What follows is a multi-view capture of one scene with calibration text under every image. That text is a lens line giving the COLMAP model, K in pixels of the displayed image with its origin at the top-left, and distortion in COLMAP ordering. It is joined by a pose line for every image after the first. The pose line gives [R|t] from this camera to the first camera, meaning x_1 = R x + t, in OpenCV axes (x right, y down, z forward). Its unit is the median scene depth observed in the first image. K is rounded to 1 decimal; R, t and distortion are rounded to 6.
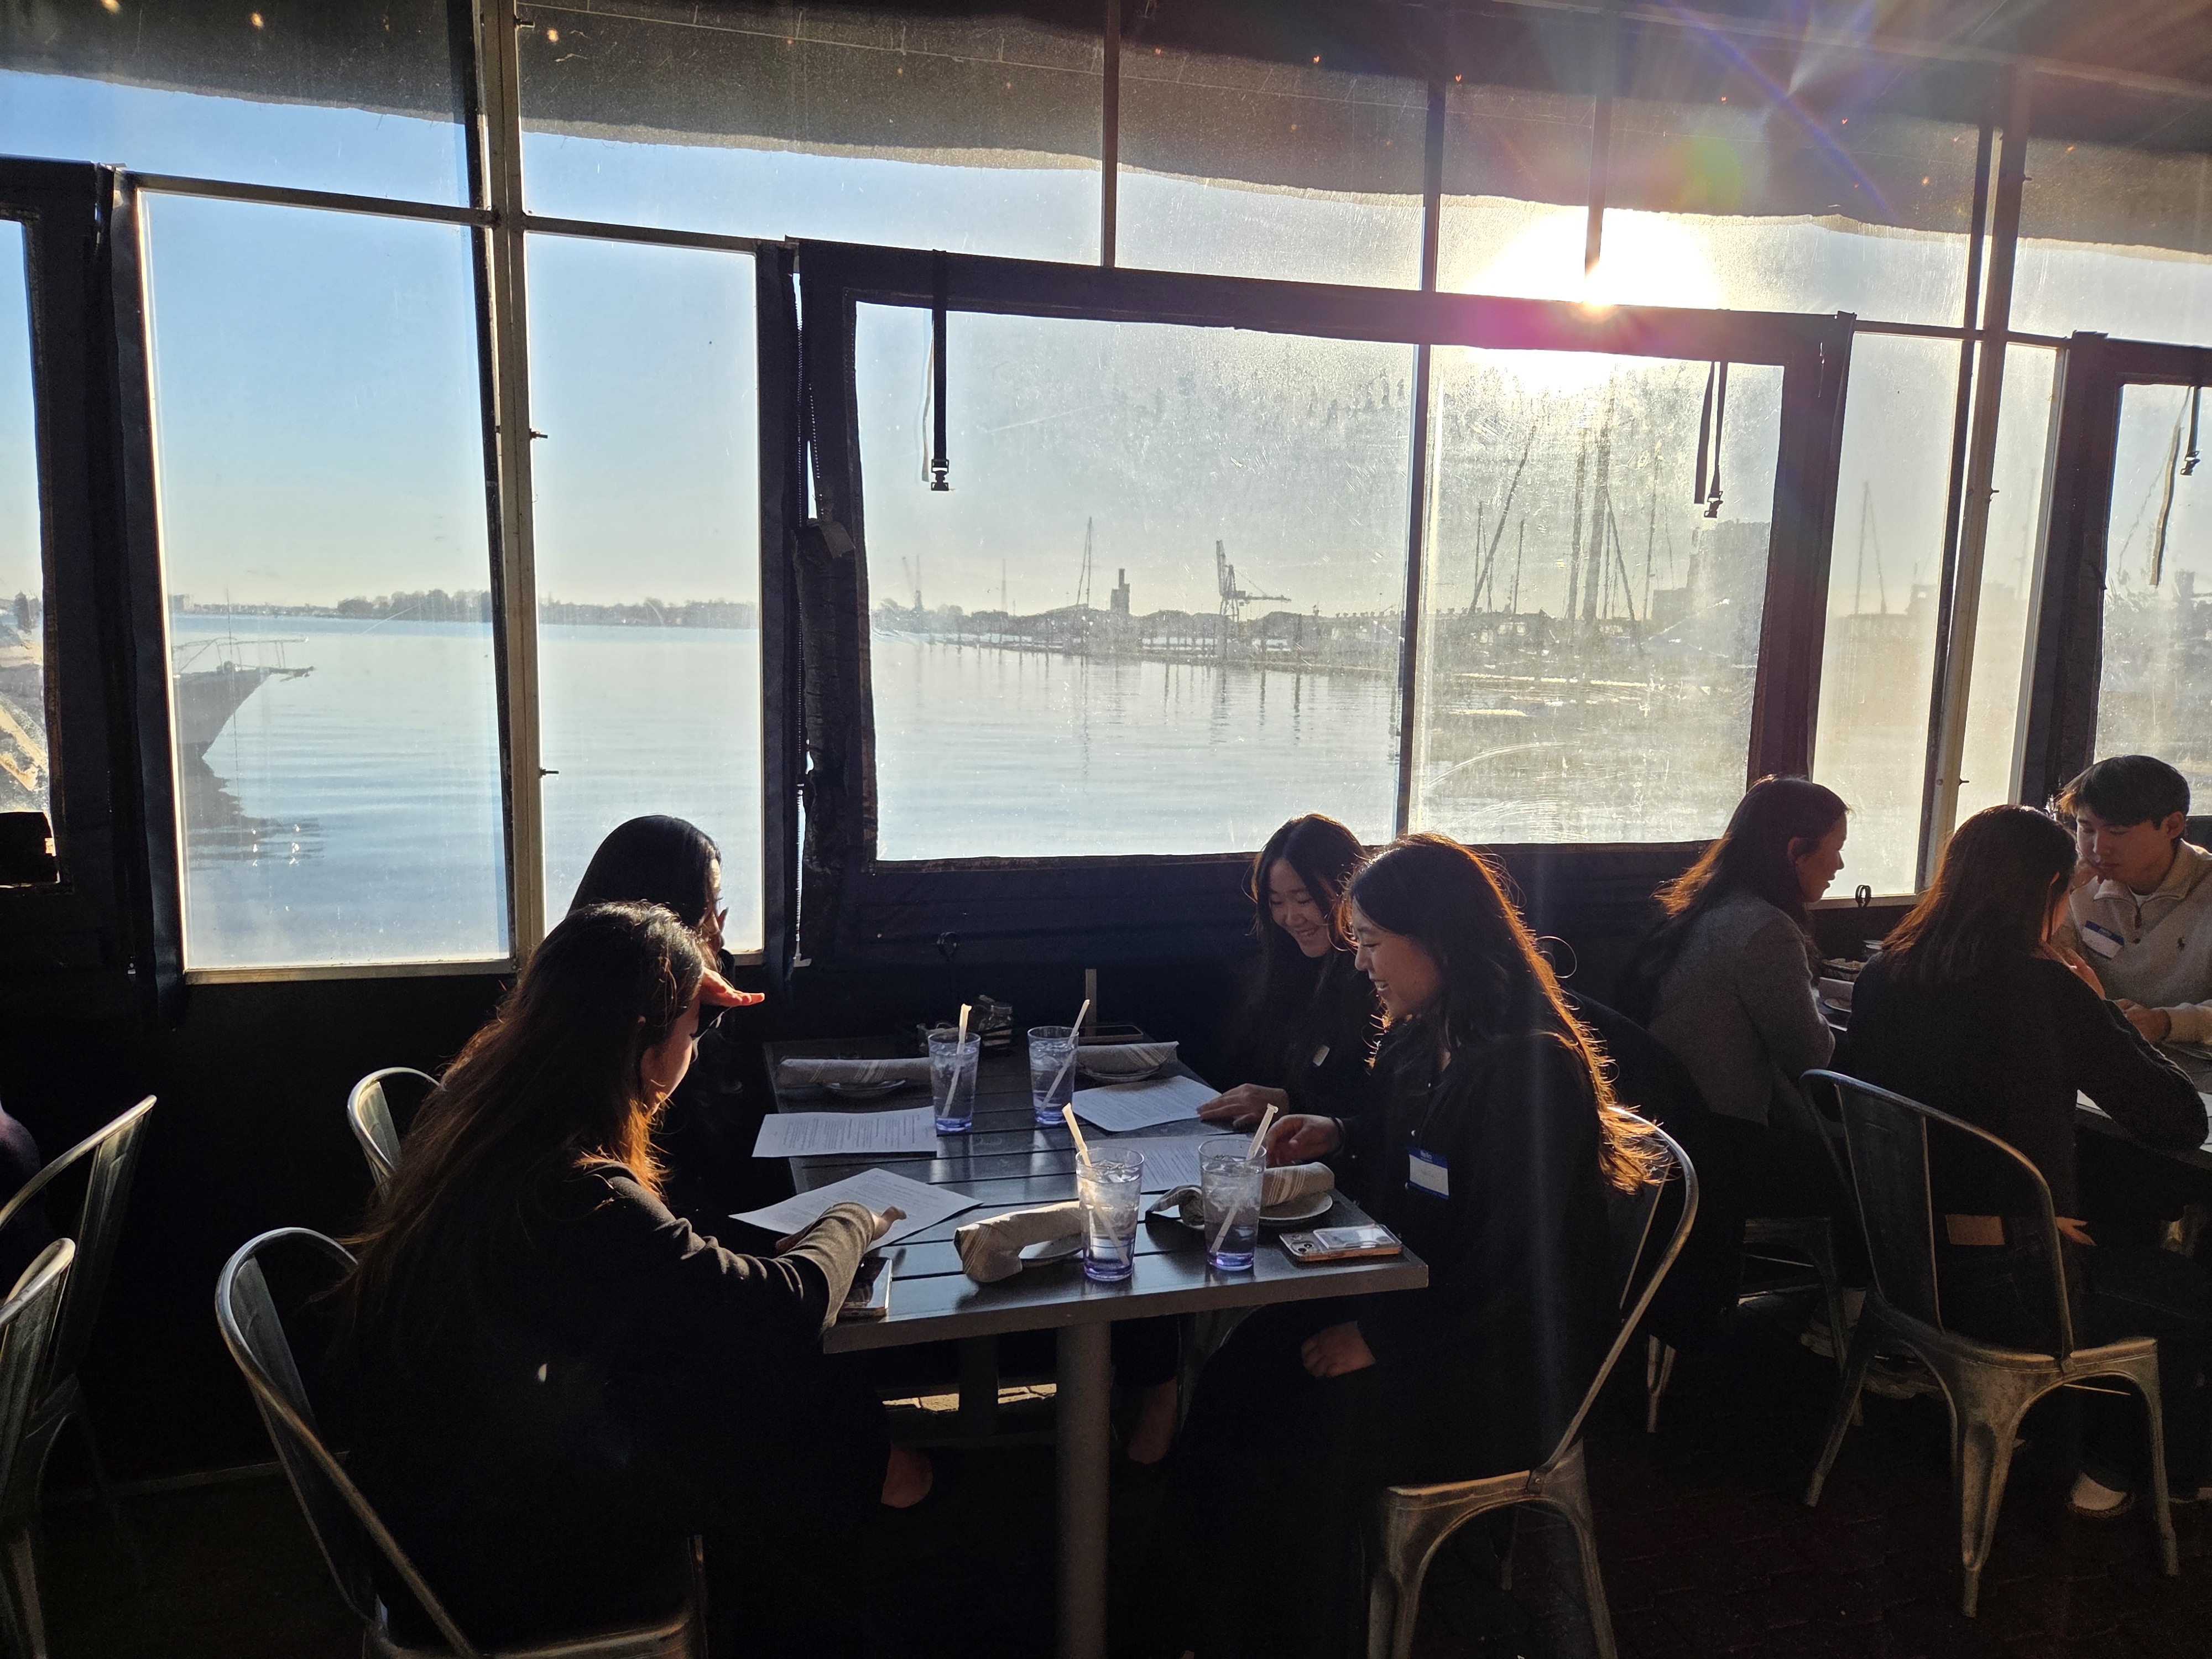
lens RADIAL K [[1484.8, 0, 1084.1], [0, 1484.8, 835.4], [0, 0, 1]] dist [0.061831, -0.054228]
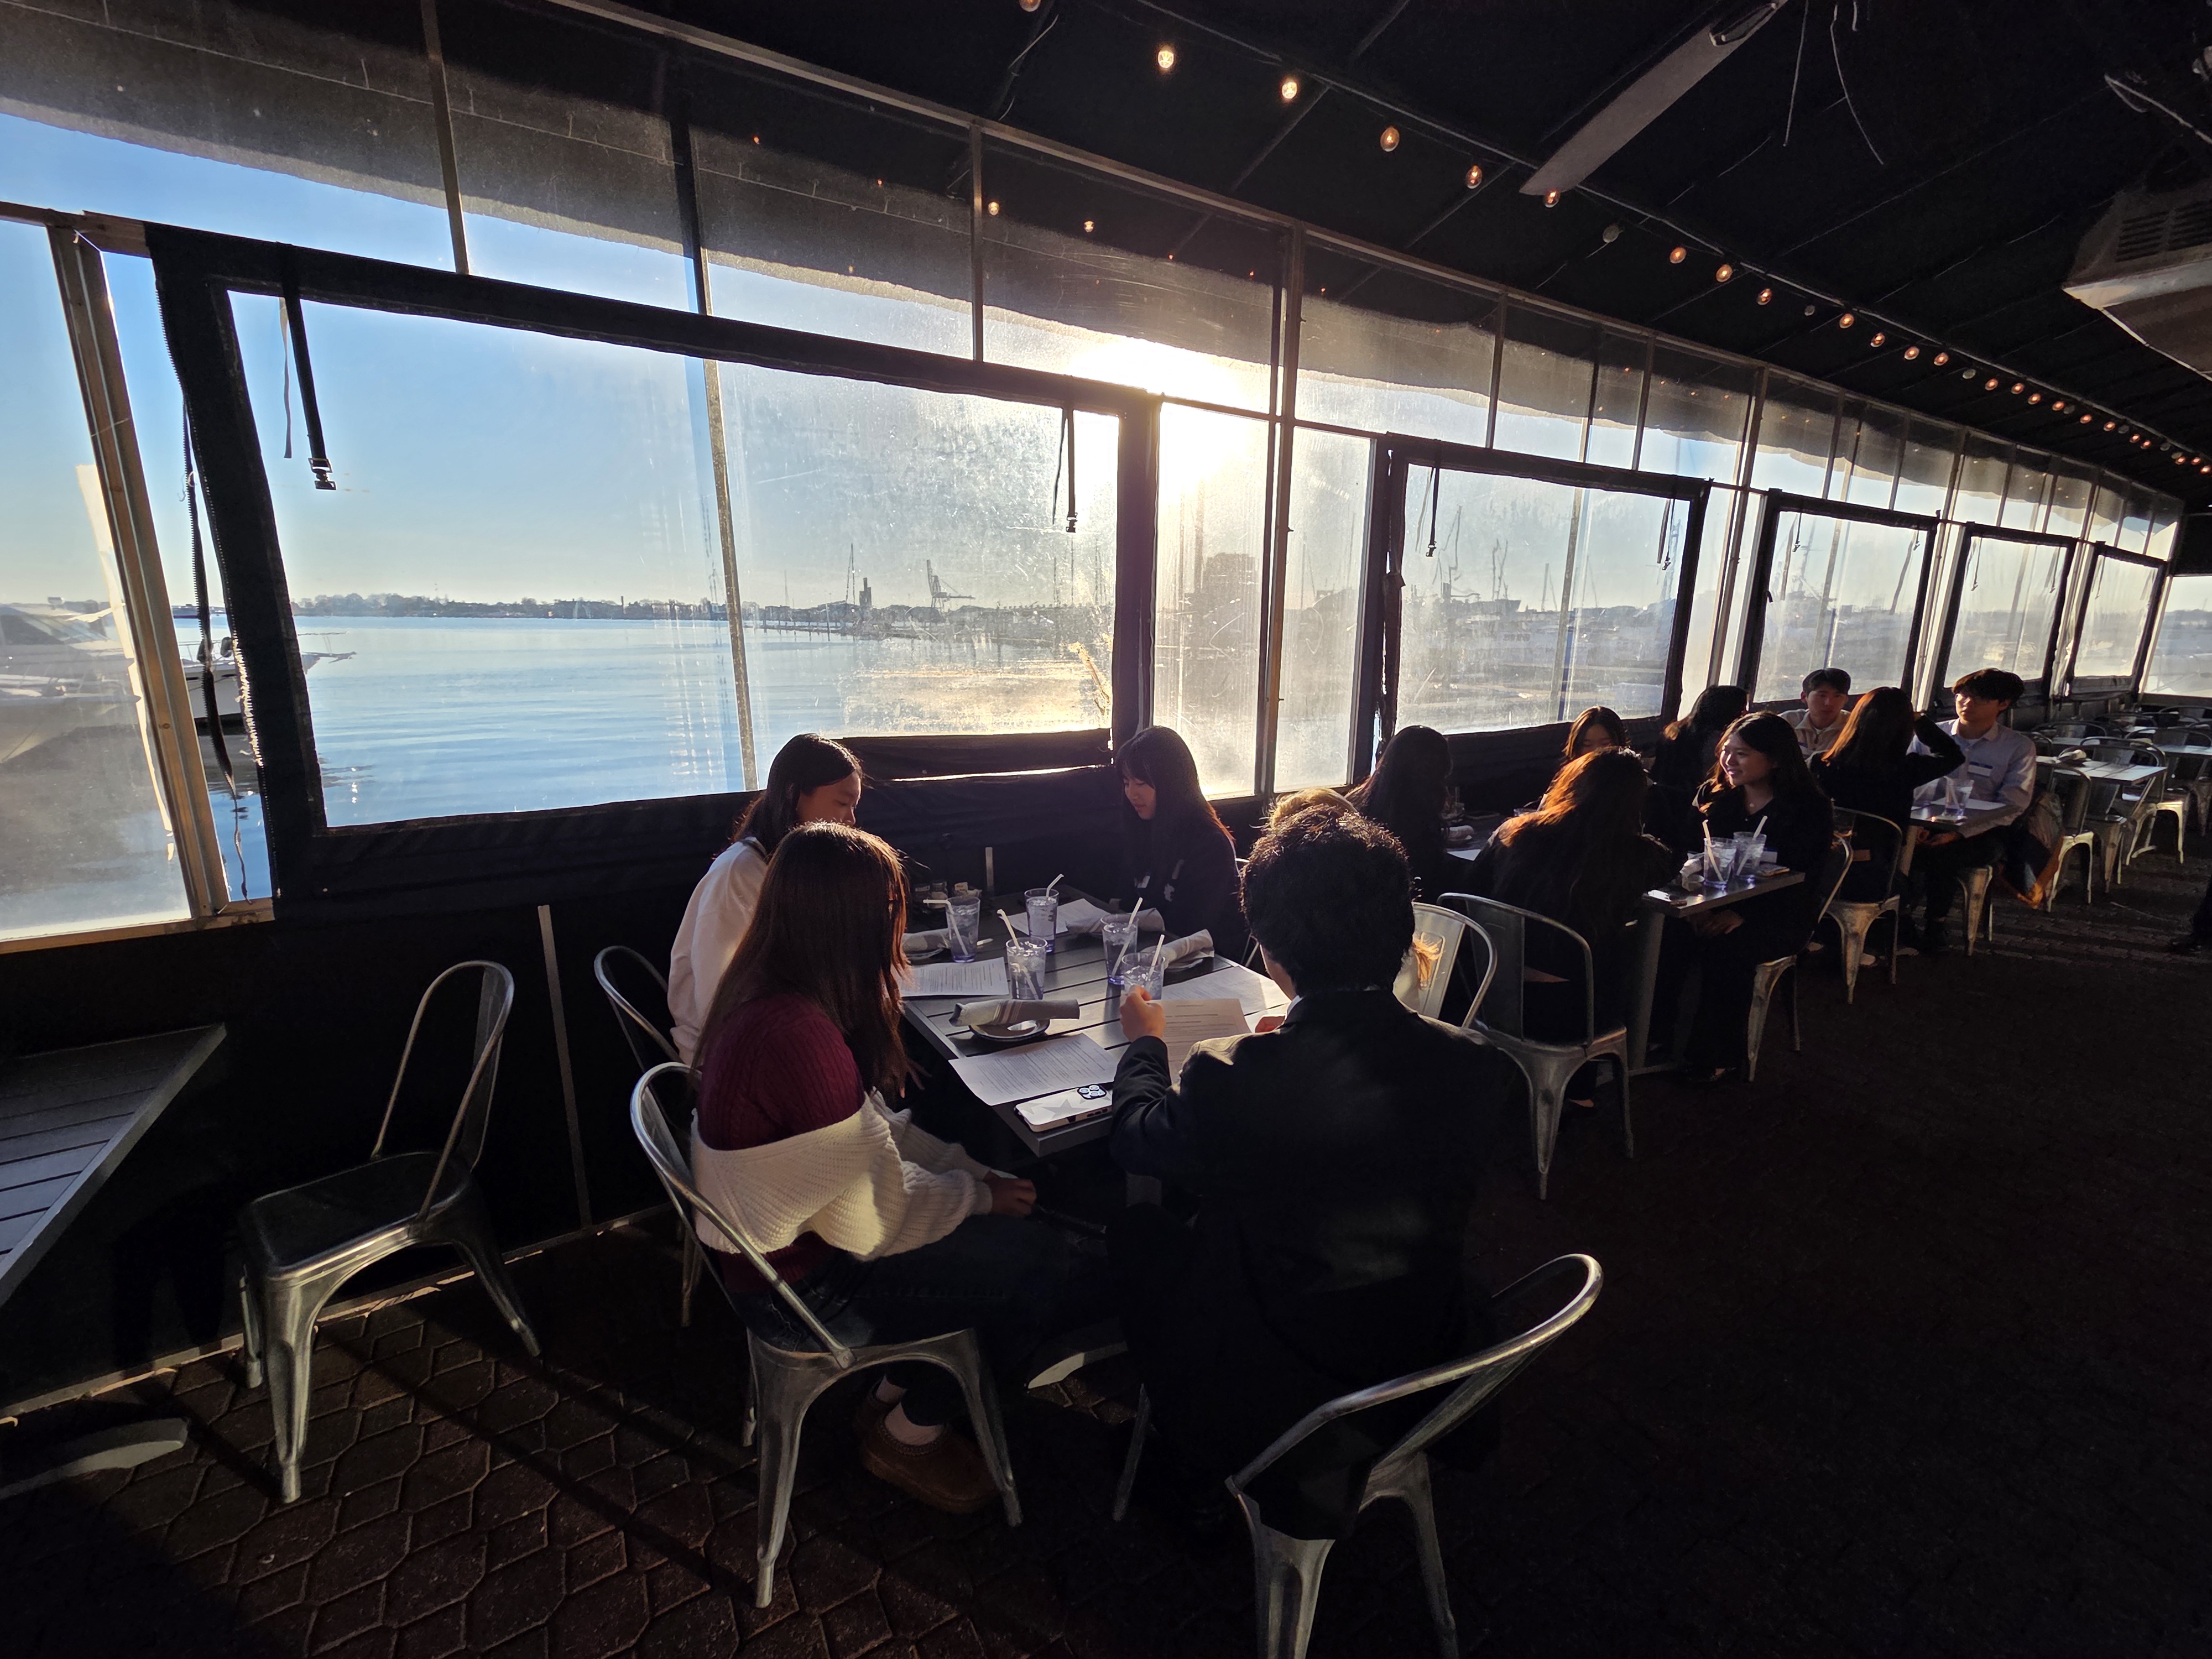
lens RADIAL K [[899.3, 0, 1091.8], [0, 899.3, 829.9], [0, 0, 1]] dist [0.004462, -0.003109]
pose [[0.963926, -0.070201, 0.256747, -0.699459], [0.045313, 0.993792, 0.101604, -0.002350], [-0.262286, -0.086304, 0.961123, -0.088306]]
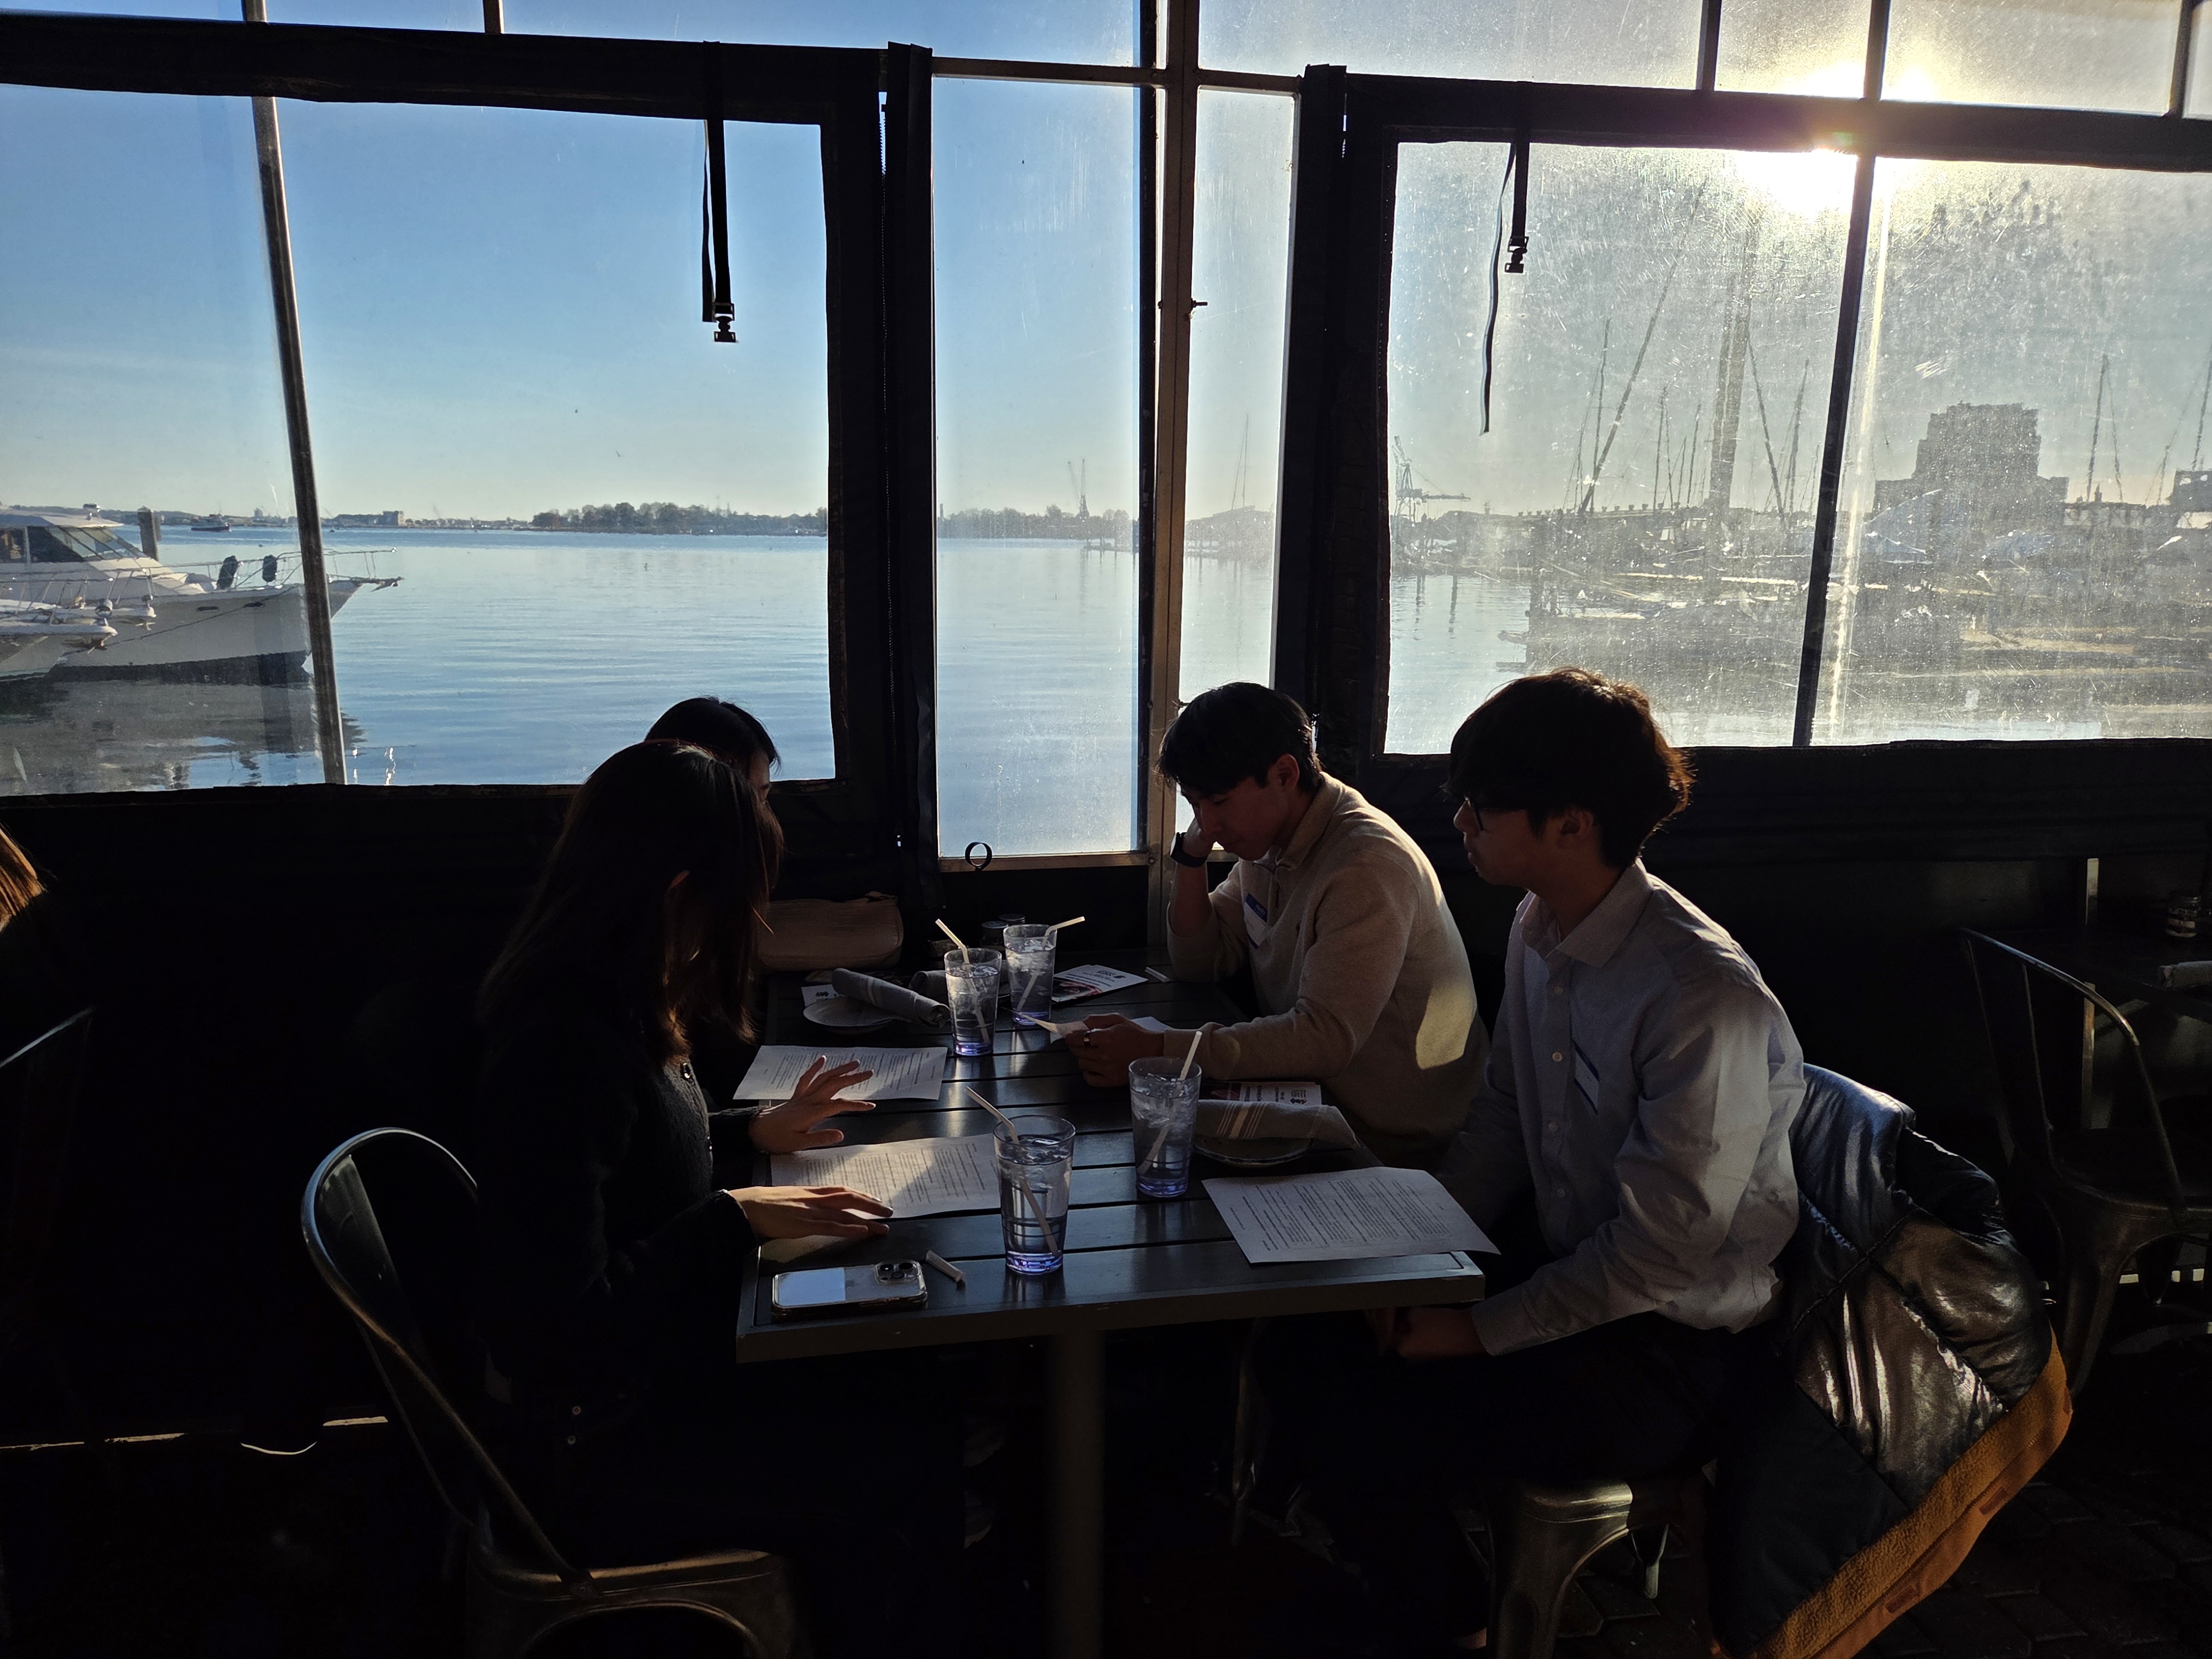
lens RADIAL K [[1484.8, 0, 1081.4], [0, 1484.8, 840.1], [0, 0, 1]] dist [0.061831, -0.054228]
pose [[0.993190, 0.011254, -0.115958, 0.611891], [-0.003711, 0.997874, 0.065065, -0.015094], [0.116444, -0.064191, 0.991121, 0.251788]]
